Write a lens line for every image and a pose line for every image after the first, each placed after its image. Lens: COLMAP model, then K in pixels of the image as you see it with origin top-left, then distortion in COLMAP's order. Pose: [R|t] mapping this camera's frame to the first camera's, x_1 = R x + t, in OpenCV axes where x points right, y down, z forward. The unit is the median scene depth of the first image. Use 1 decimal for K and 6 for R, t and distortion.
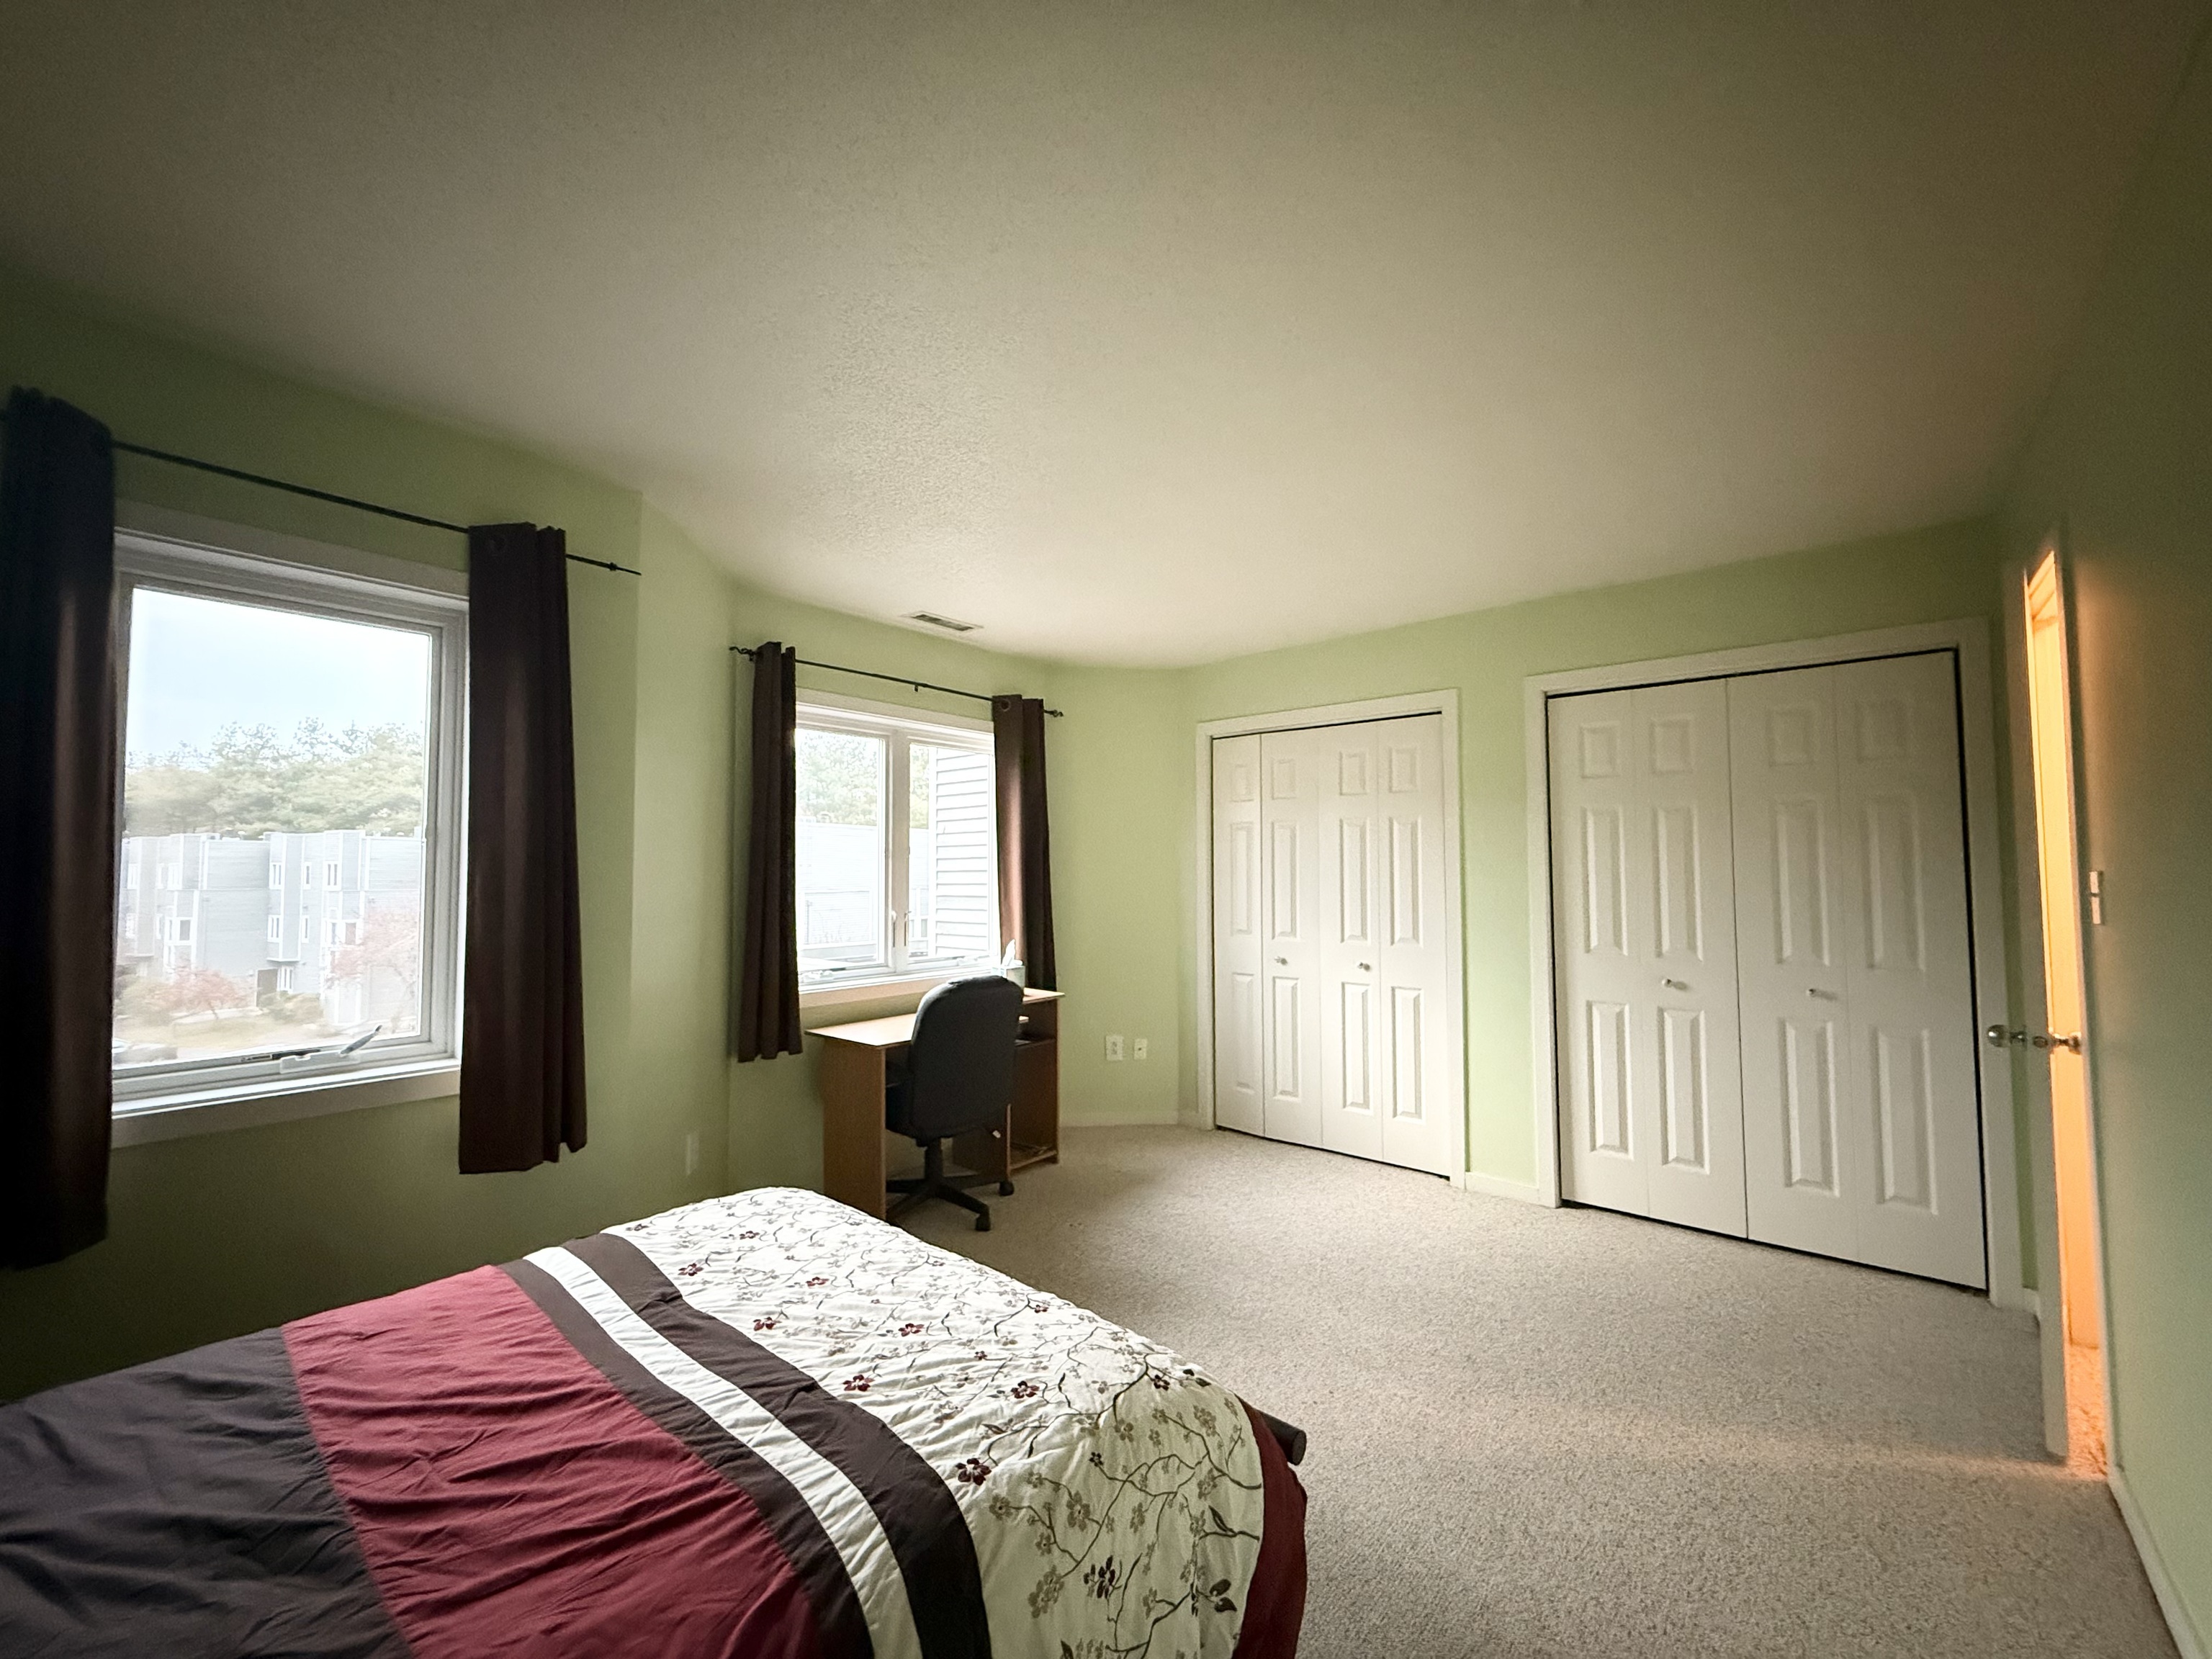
lens RADIAL K [[876.5, 0, 1098.1], [0, 876.5, 832.9], [0, 0, 1]] dist [0.000806, 0.000045]
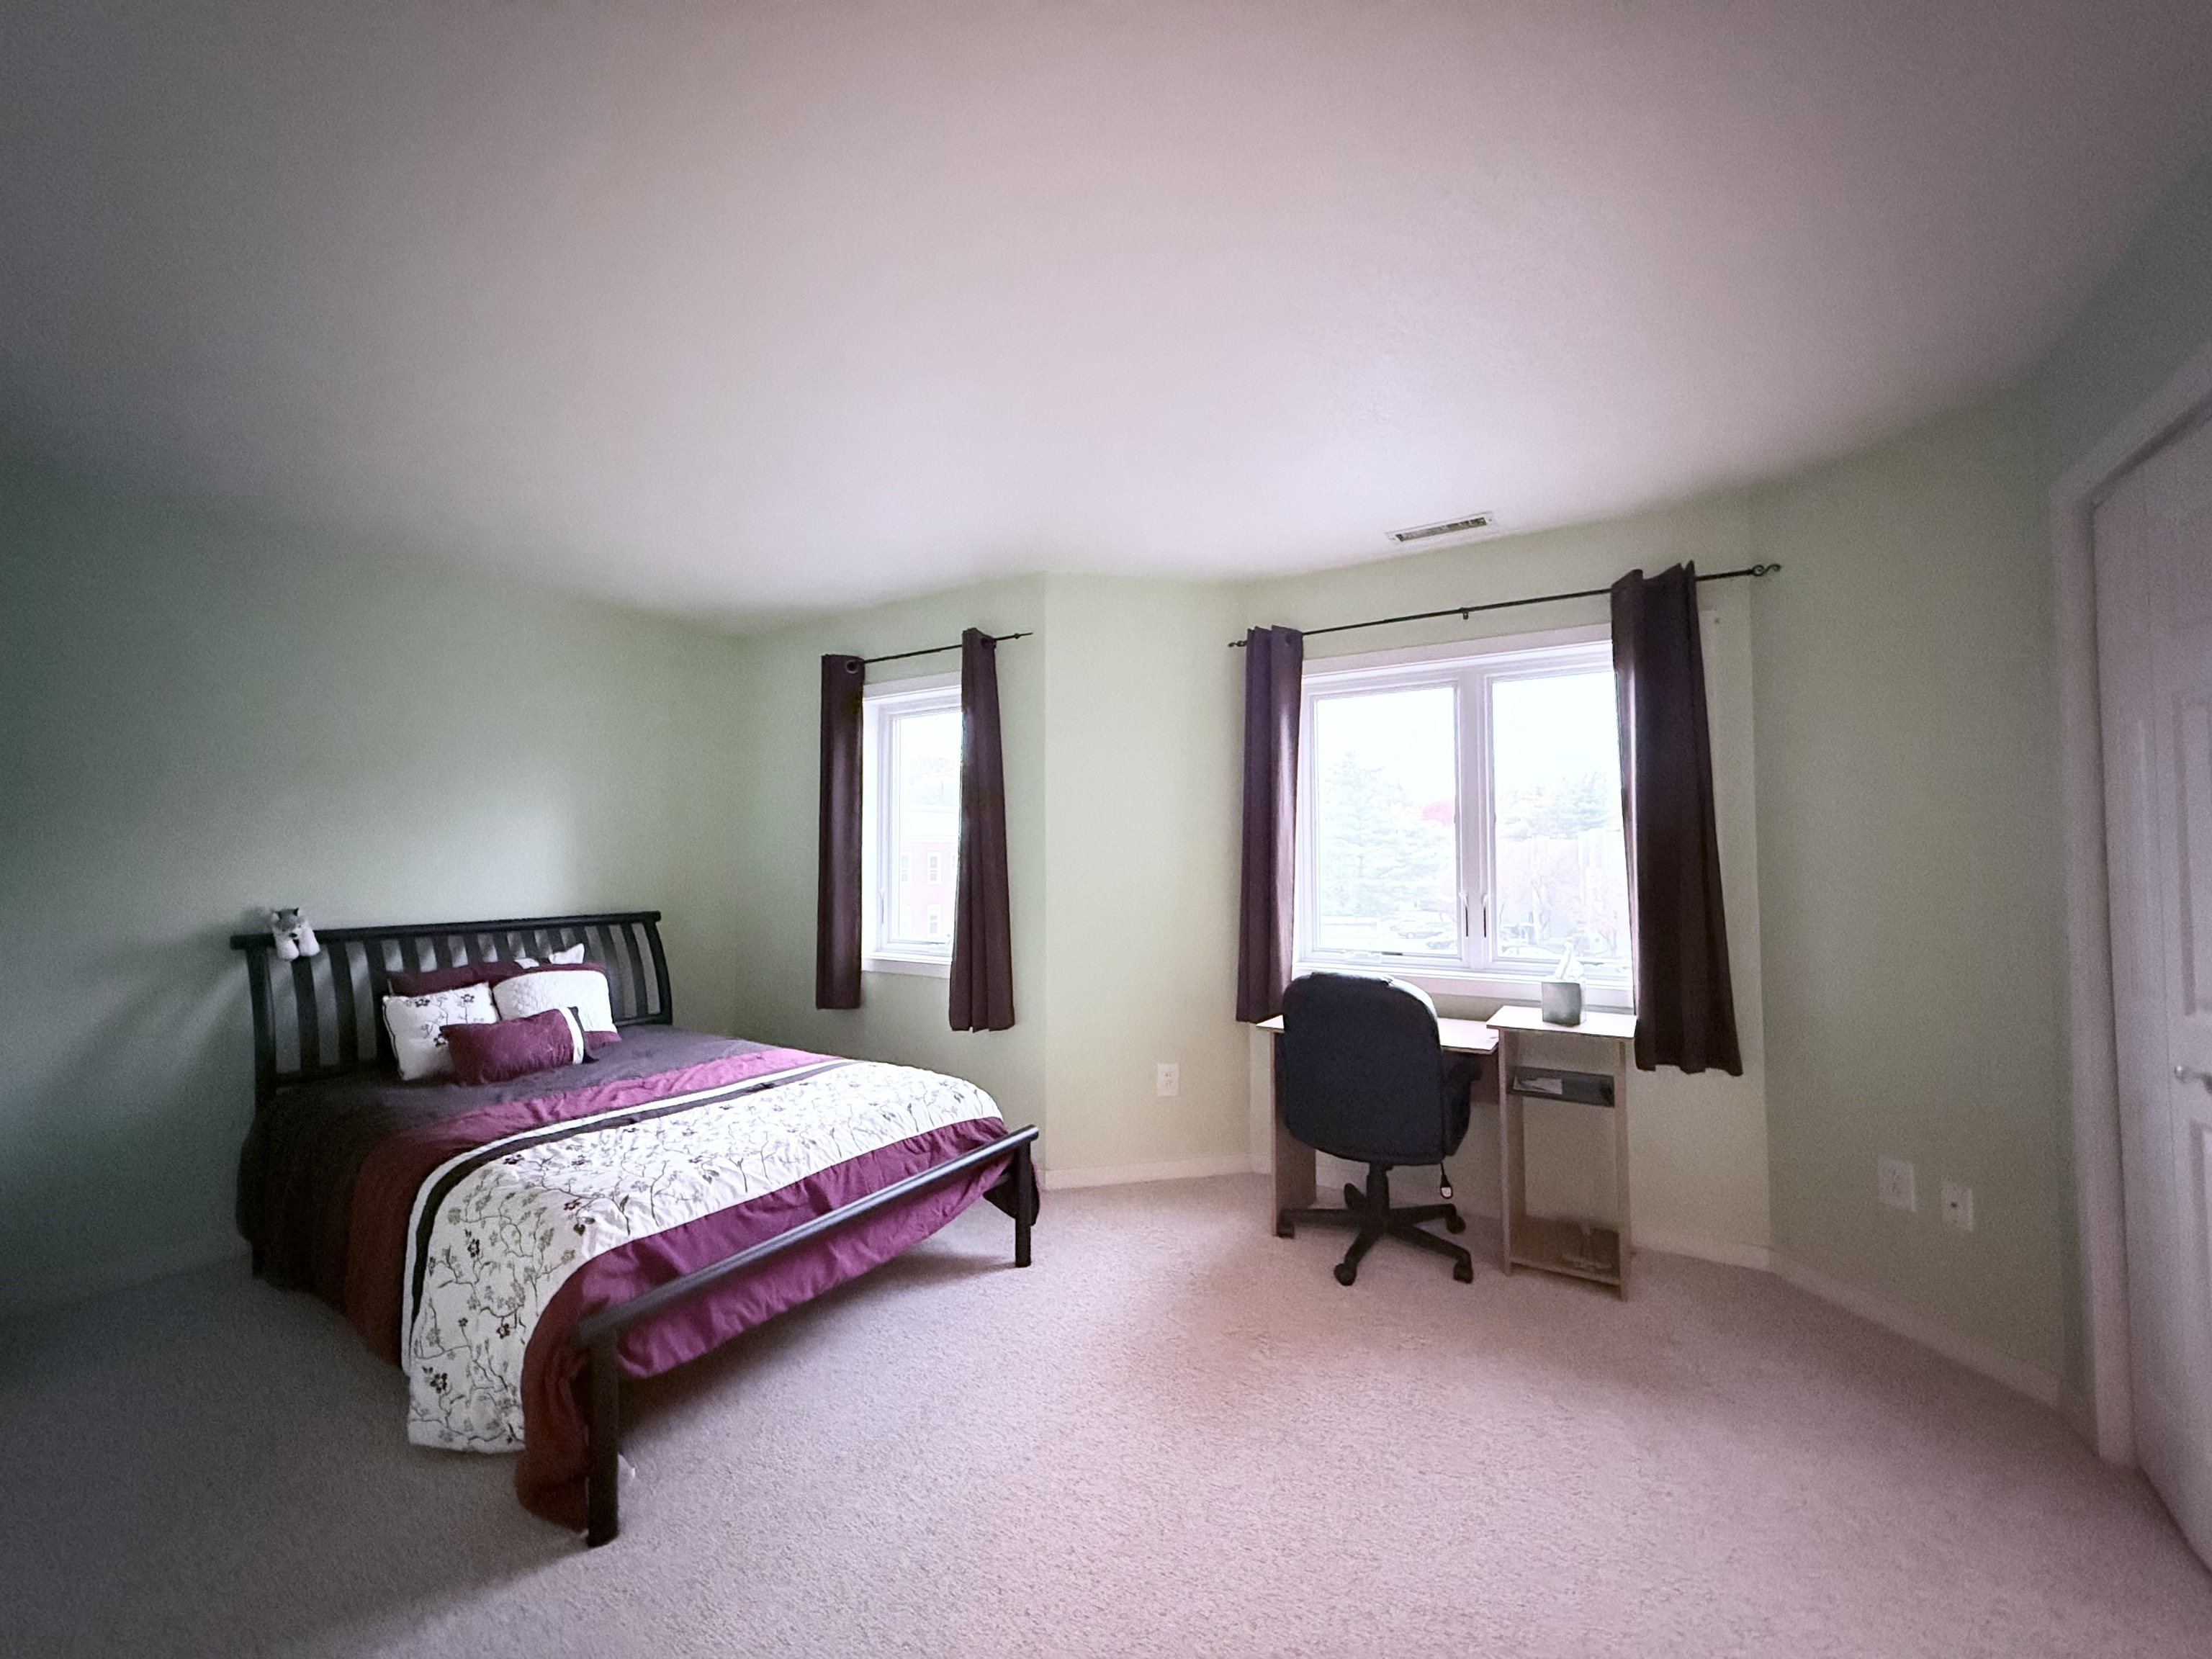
lens RADIAL K [[876.5, 0, 1098.1], [0, 876.5, 832.9], [0, 0, 1]] dist [0.000806, 0.000045]
pose [[0.151379, -0.019913, -0.988275, 0.537766], [0.050395, 0.998652, -0.012403, 0.026632], [0.987190, -0.047927, 0.152179, 0.547633]]
